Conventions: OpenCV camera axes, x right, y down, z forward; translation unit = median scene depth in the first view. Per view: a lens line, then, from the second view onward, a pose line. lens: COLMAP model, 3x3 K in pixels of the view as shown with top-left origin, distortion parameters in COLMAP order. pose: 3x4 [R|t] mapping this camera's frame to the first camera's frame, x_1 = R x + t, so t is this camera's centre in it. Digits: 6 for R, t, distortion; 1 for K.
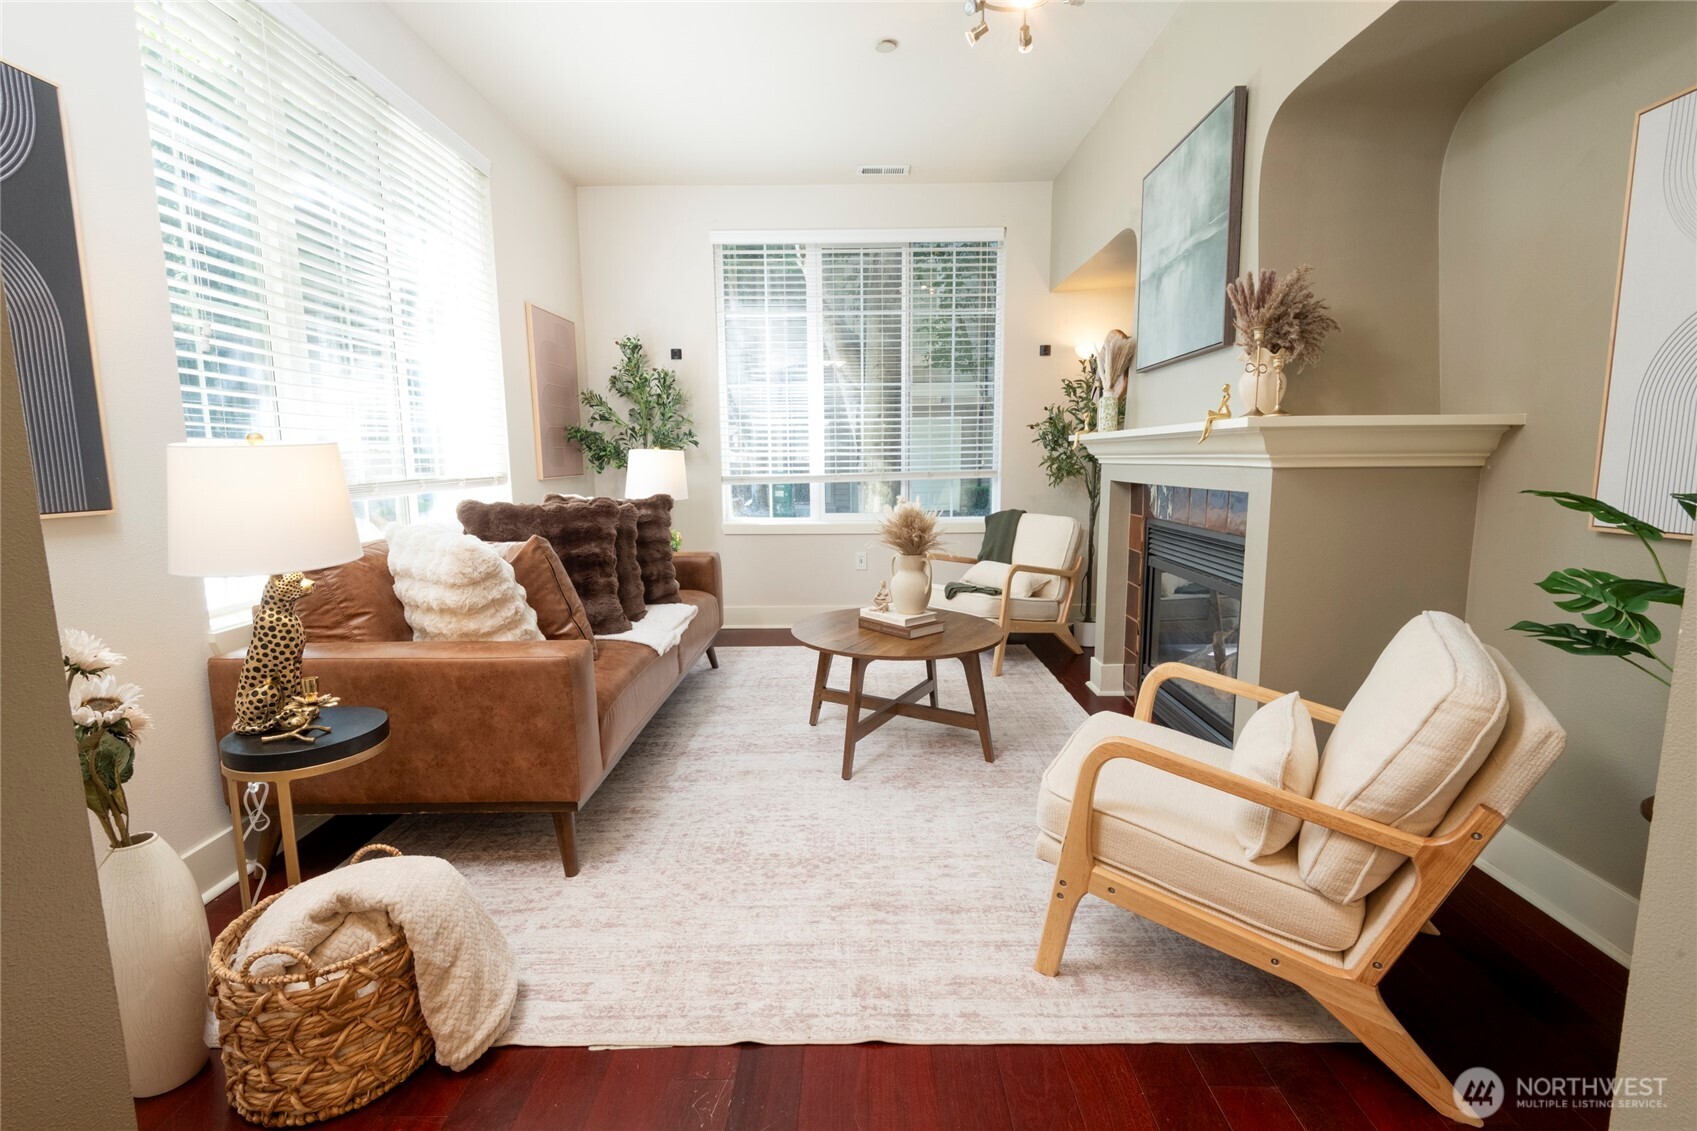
lens RADIAL K [[752.1, 0, 855.4], [0, 752.1, 556.1], [0, 0, 1]] dist [0.028523, -0.021587]
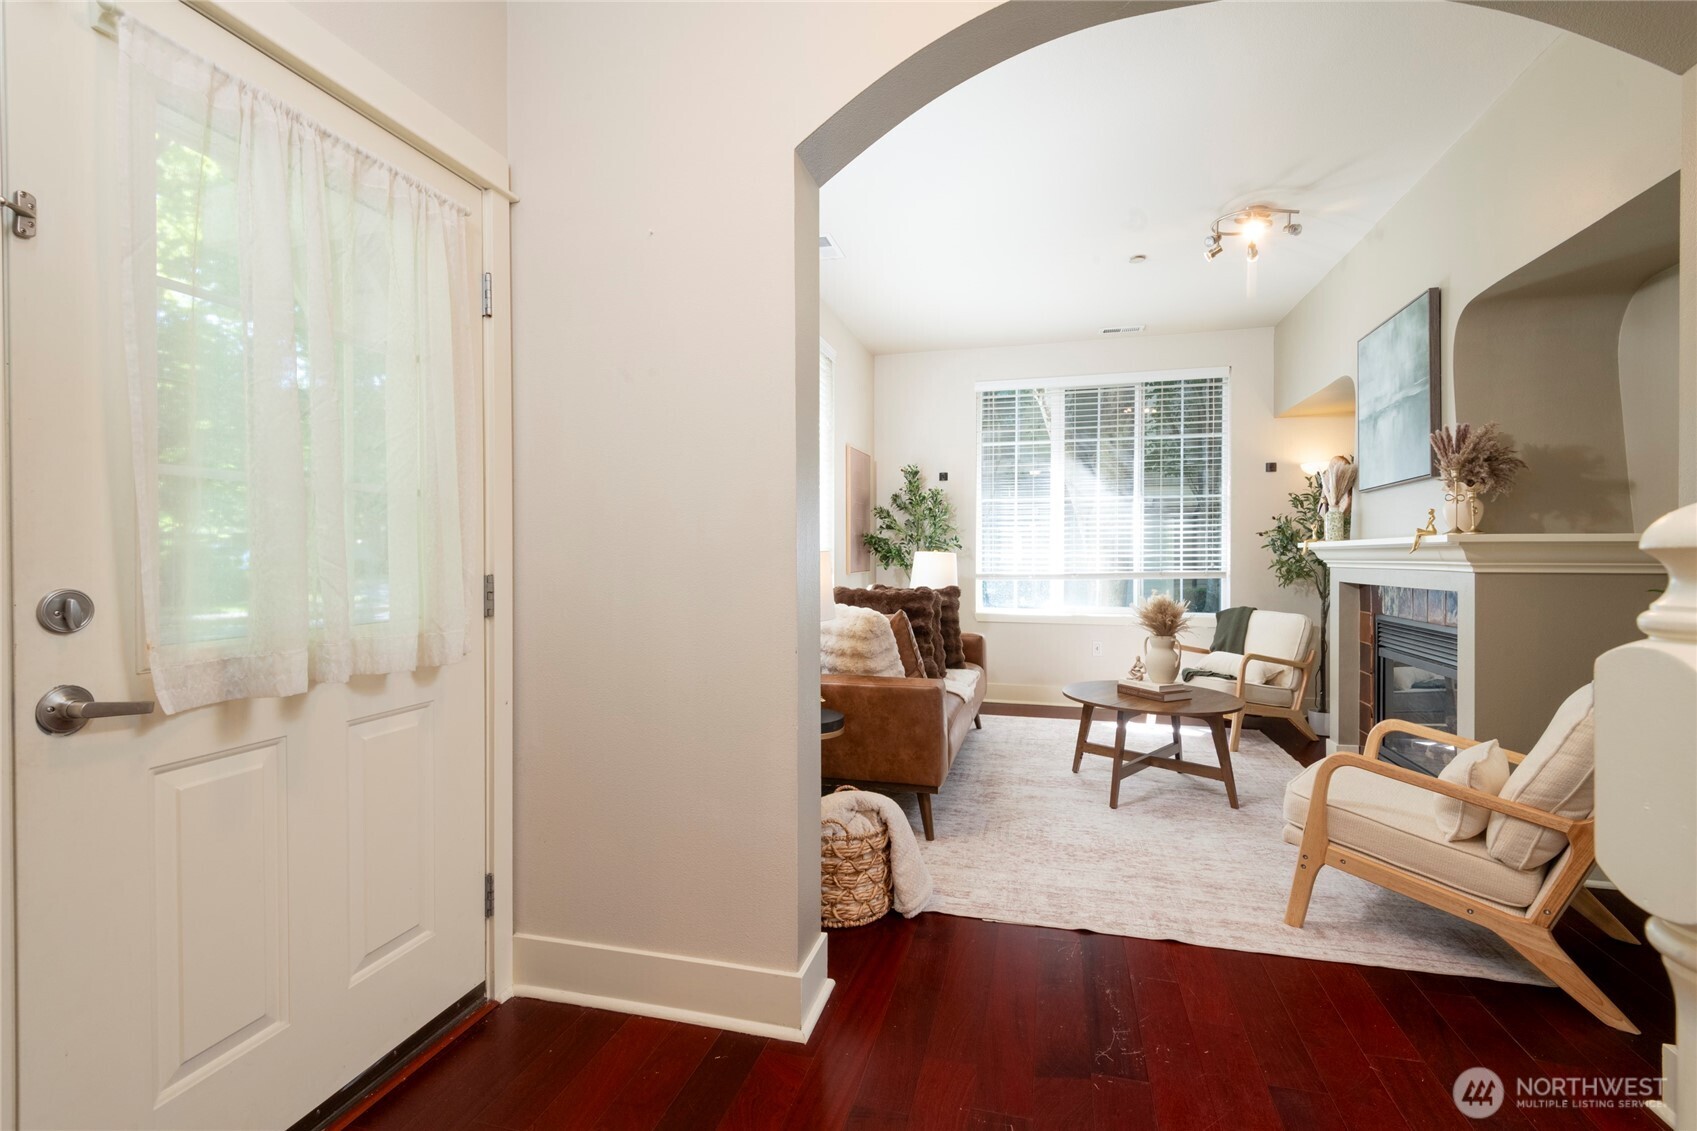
lens RADIAL K [[752.1, 0, 855.4], [0, 752.1, 556.1], [0, 0, 1]] dist [0.028523, -0.021587]
pose [[0.968079, 0.008949, -0.250484, -0.115092], [-0.041743, 0.991162, -0.125918, 0.048825], [0.247144, 0.132354, 0.959897, -0.391725]]
